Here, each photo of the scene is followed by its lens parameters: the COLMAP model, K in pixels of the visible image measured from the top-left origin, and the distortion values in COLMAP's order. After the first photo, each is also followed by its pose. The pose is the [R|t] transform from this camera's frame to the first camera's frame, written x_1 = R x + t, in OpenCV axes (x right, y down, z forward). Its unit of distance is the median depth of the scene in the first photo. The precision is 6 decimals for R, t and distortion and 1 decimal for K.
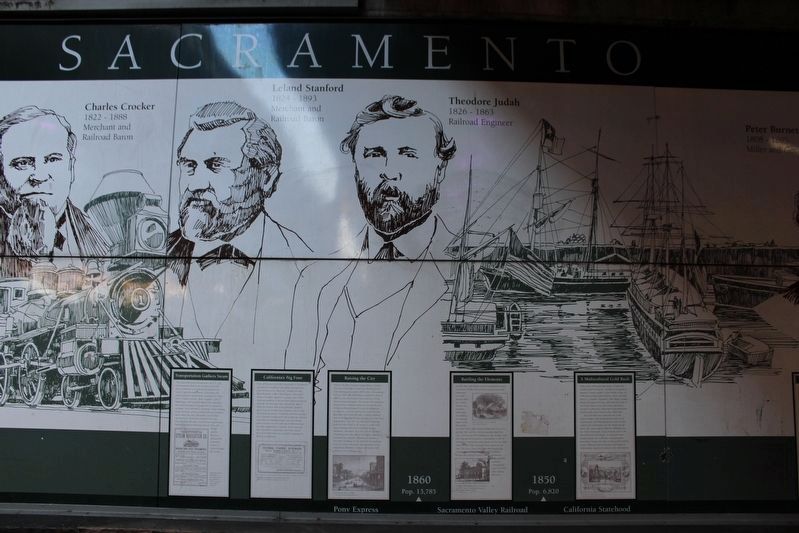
lens RADIAL K [[453.2, 0, 404.6], [0, 453.2, 270.2], [0, 0, 1]] dist [-0.058208, 0.022009]
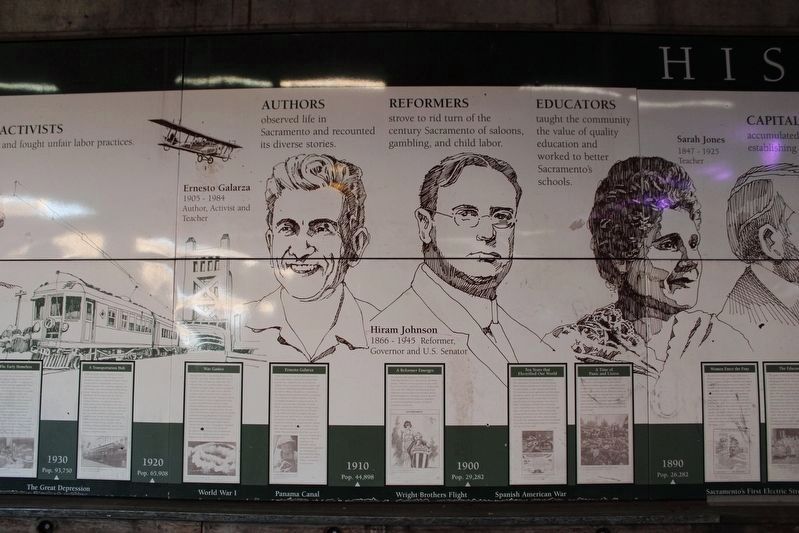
lens RADIAL K [[453.2, 0, 386.7], [0, 453.2, 265.8], [0, 0, 1]] dist [-0.058208, 0.022009]
pose [[0.999945, -0.010397, -0.001107, -1.075342], [0.010406, 0.999904, 0.009155, -0.028998], [0.001012, -0.009166, 0.999957, -0.060705]]
